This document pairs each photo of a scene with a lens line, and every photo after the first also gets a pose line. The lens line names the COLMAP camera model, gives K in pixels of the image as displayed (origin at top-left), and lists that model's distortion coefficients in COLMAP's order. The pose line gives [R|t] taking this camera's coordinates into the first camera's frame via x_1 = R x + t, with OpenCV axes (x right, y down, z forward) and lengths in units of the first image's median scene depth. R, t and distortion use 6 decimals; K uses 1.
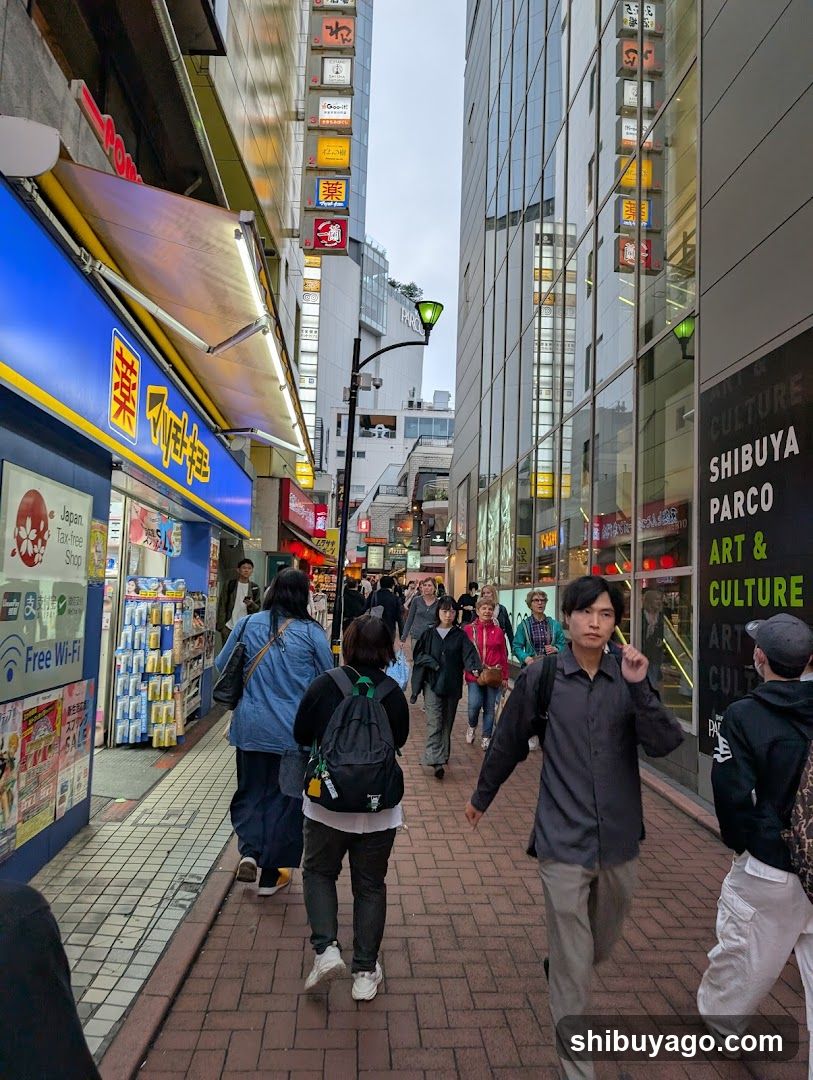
lens RADIAL K [[761.9, 0, 407.8], [0, 761.9, 548.4], [0, 0, 1]] dist [0.071516, -0.074455]
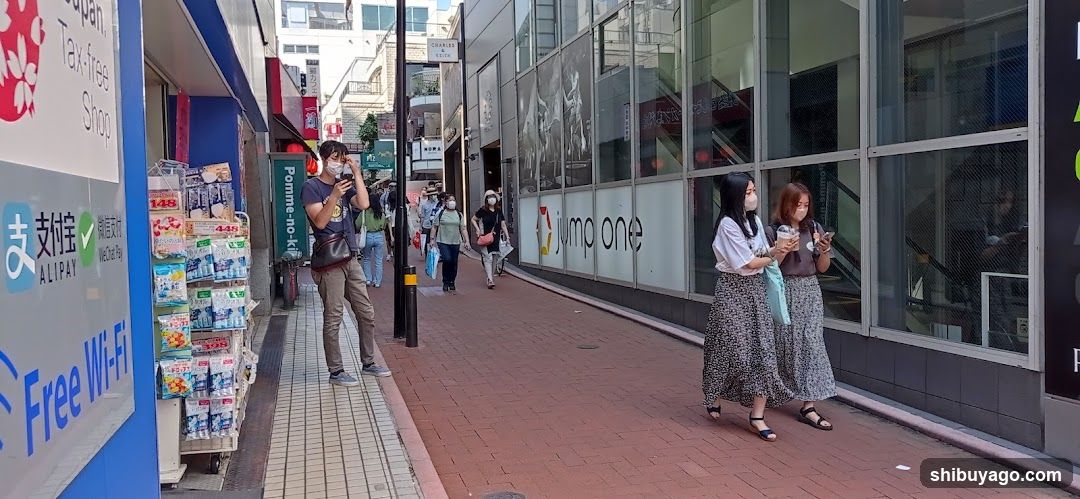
lens RADIAL K [[812.2, 0, 536.0], [0, 812.2, 245.2], [0, 0, 1]] dist [0.042900, 0.000313]
pose [[0.978157, -0.062391, 0.198285, -0.036067], [0.040098, 0.992611, 0.114521, 0.004481], [-0.203965, -0.104068, 0.973431, 0.064883]]
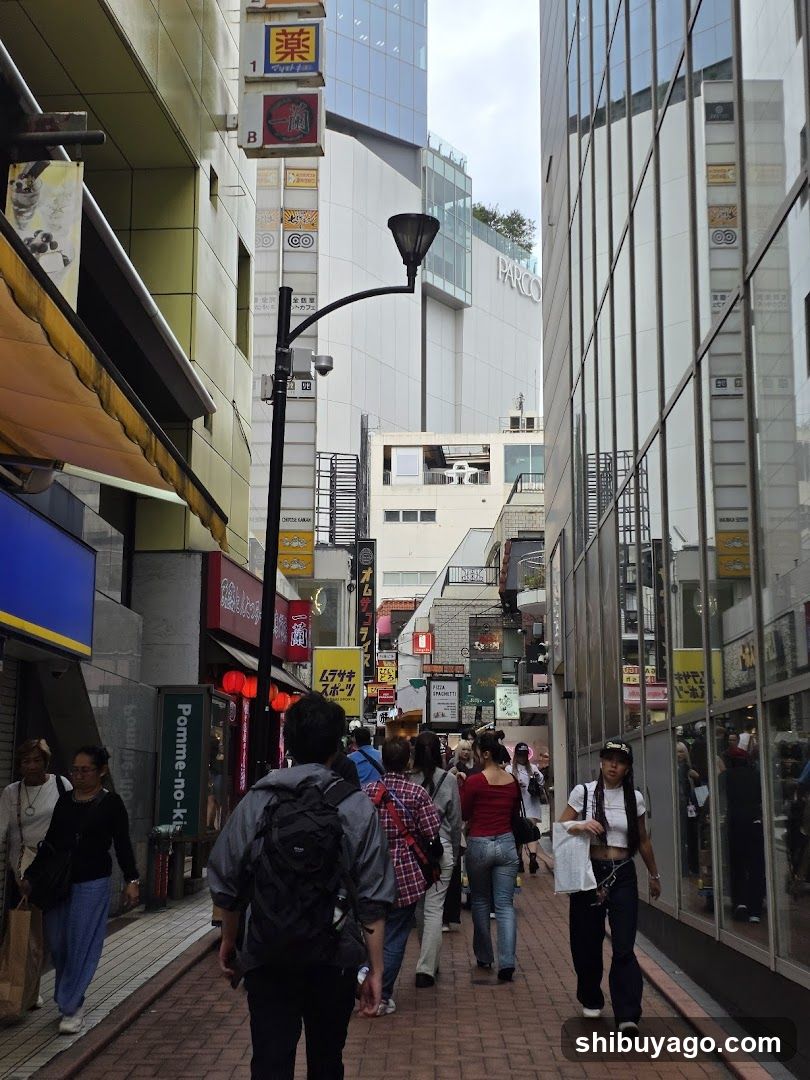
lens RADIAL K [[1386.0, 0, 418.4], [0, 1386.0, 517.9], [0, 0, 1]] dist [0.321564, -0.743714]
pose [[0.995865, -0.045260, -0.078771, 0.031348], [0.035332, 0.991758, -0.123157, 0.005737], [0.083696, 0.119865, 0.989256, 0.009316]]
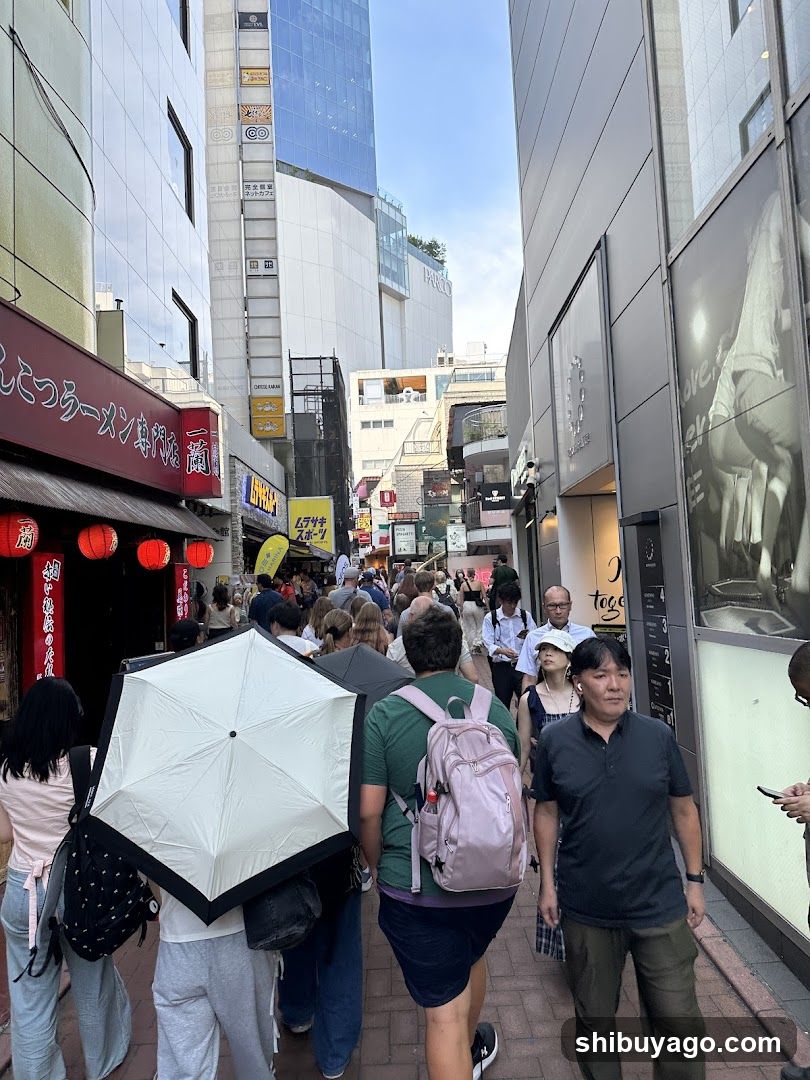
lens RADIAL K [[761.9, 0, 406.3], [0, 761.9, 548.4], [0, 0, 1]] dist [0.071516, -0.074455]
pose [[0.994614, -0.082080, -0.063292, 0.005971], [0.083526, 0.996294, 0.020540, 0.007723], [0.061372, -0.025716, 0.997784, 0.370256]]
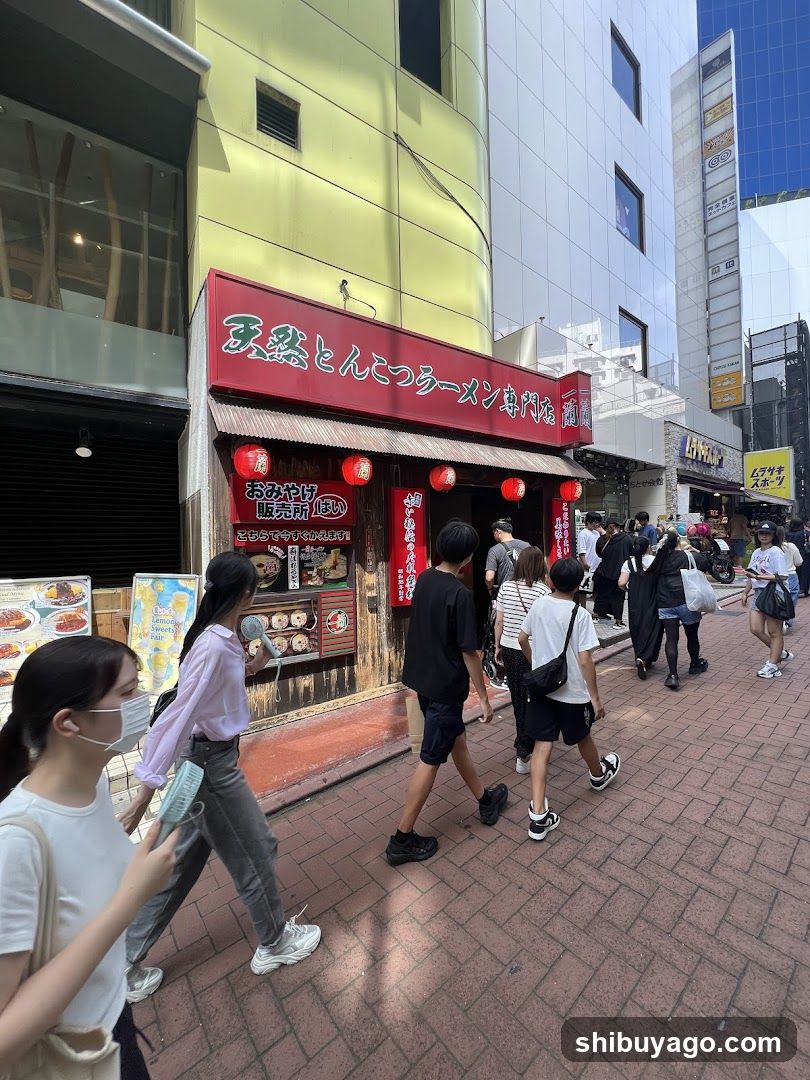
lens RADIAL K [[437.8, 0, 392.1], [0, 437.8, 542.8], [0, 0, 1]] dist [0.000082, 0.000373]
pose [[0.568152, -0.052934, -0.821220, 0.026493], [0.102090, 0.994754, 0.006510, 0.020561], [0.816567, -0.087537, 0.570575, 0.441599]]
